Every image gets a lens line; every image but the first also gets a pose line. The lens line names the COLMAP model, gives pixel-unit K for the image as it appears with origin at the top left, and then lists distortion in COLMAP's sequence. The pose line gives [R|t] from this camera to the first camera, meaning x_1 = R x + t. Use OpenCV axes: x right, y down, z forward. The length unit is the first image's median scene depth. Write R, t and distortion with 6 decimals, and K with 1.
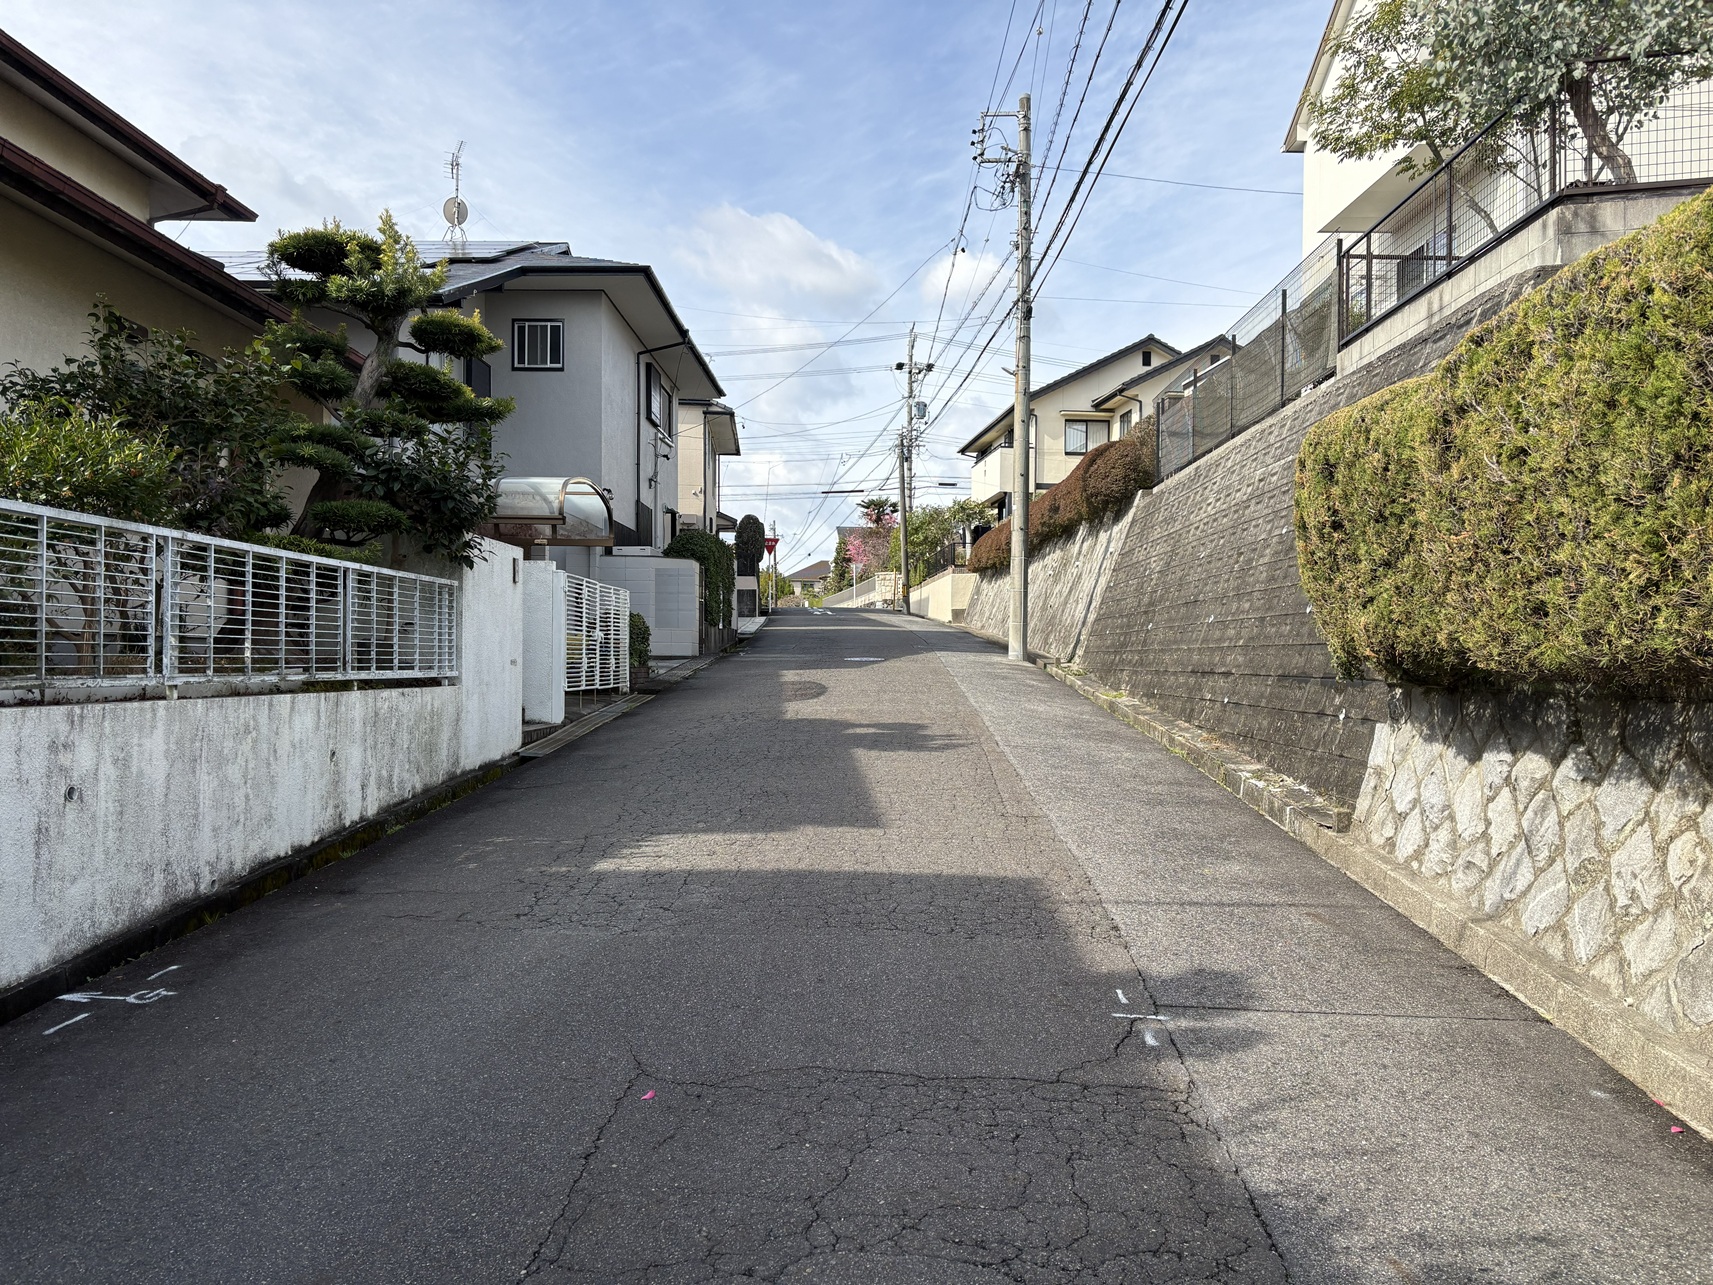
lens RADIAL K [[1284.2, 0, 856.5], [0, 1284.2, 642.5], [0, 0, 1]] dist [0.062584, -0.052392]
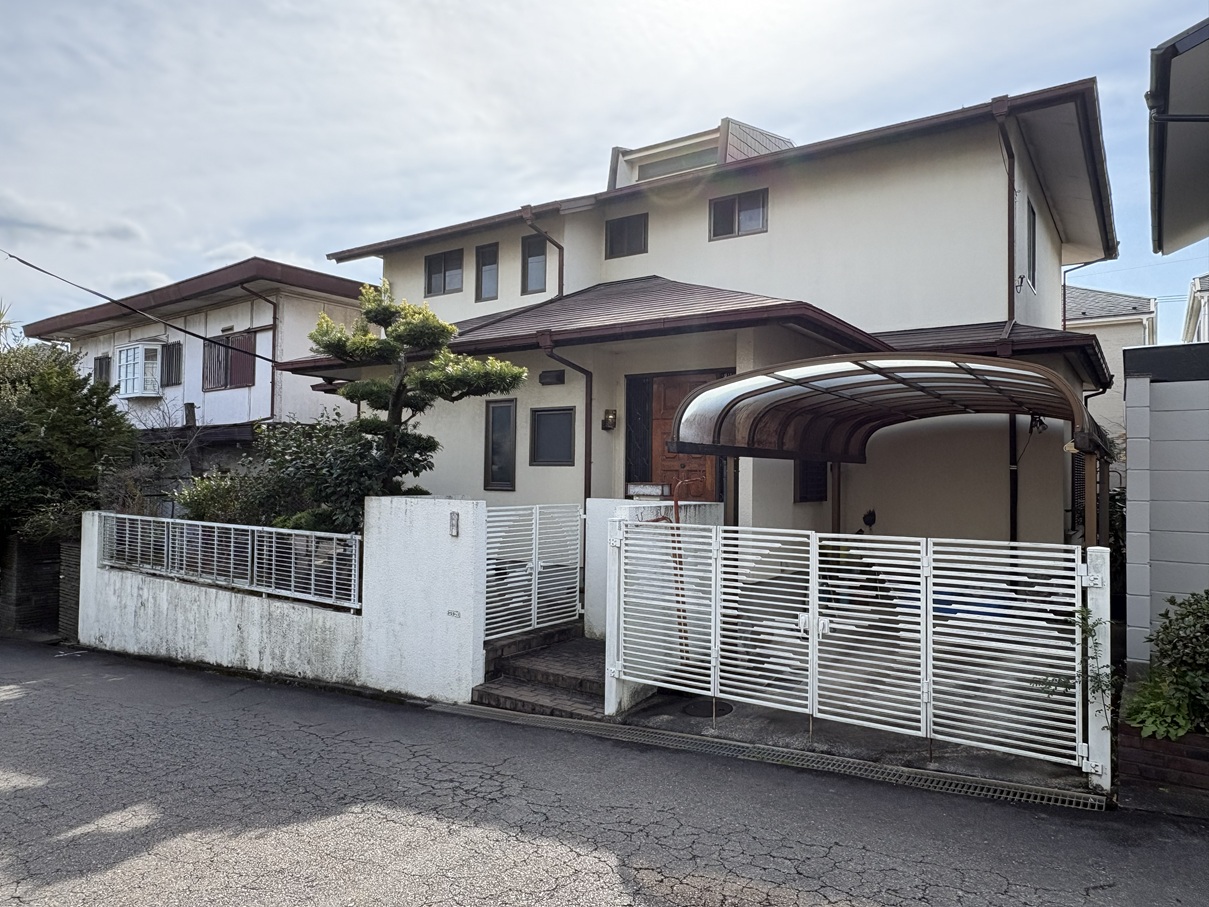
lens RADIAL K [[787.8, 0, 604.5], [0, 787.8, 453.5], [0, 0, 1]] dist [-0.000520, 0.000247]
pose [[-0.546780, -0.033578, -0.836603, 0.267722], [-0.004359, 0.999296, -0.037259, -0.120340], [0.837265, -0.016726, -0.546541, 1.934829]]
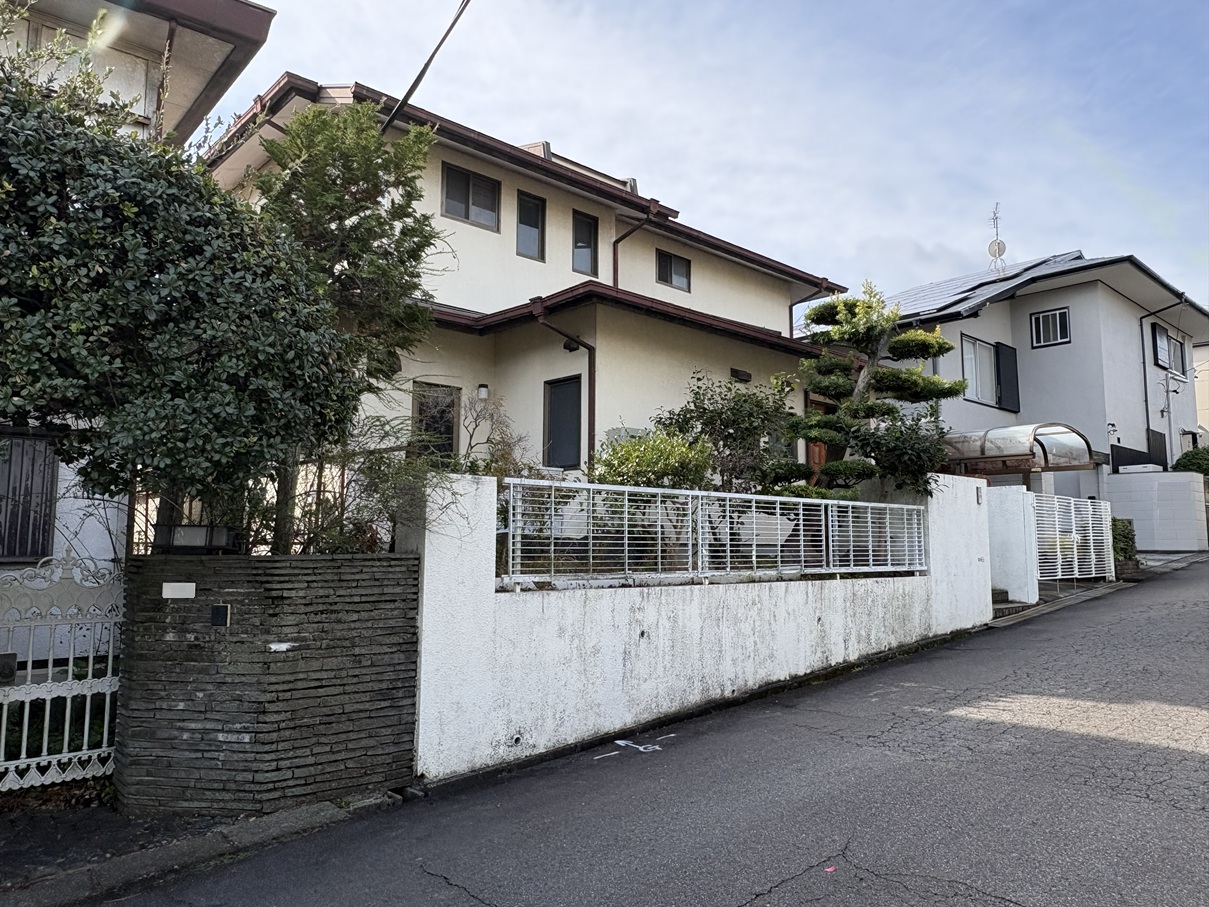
lens RADIAL K [[855.9, 0, 604.5], [0, 855.9, 453.5], [0, 0, 1]] dist [-0.007403, 0.003363]
pose [[0.692513, -0.084692, -0.716417, 0.179452], [0.013840, 0.994462, -0.104184, -0.011539], [0.721273, 0.062234, 0.689850, 0.048404]]
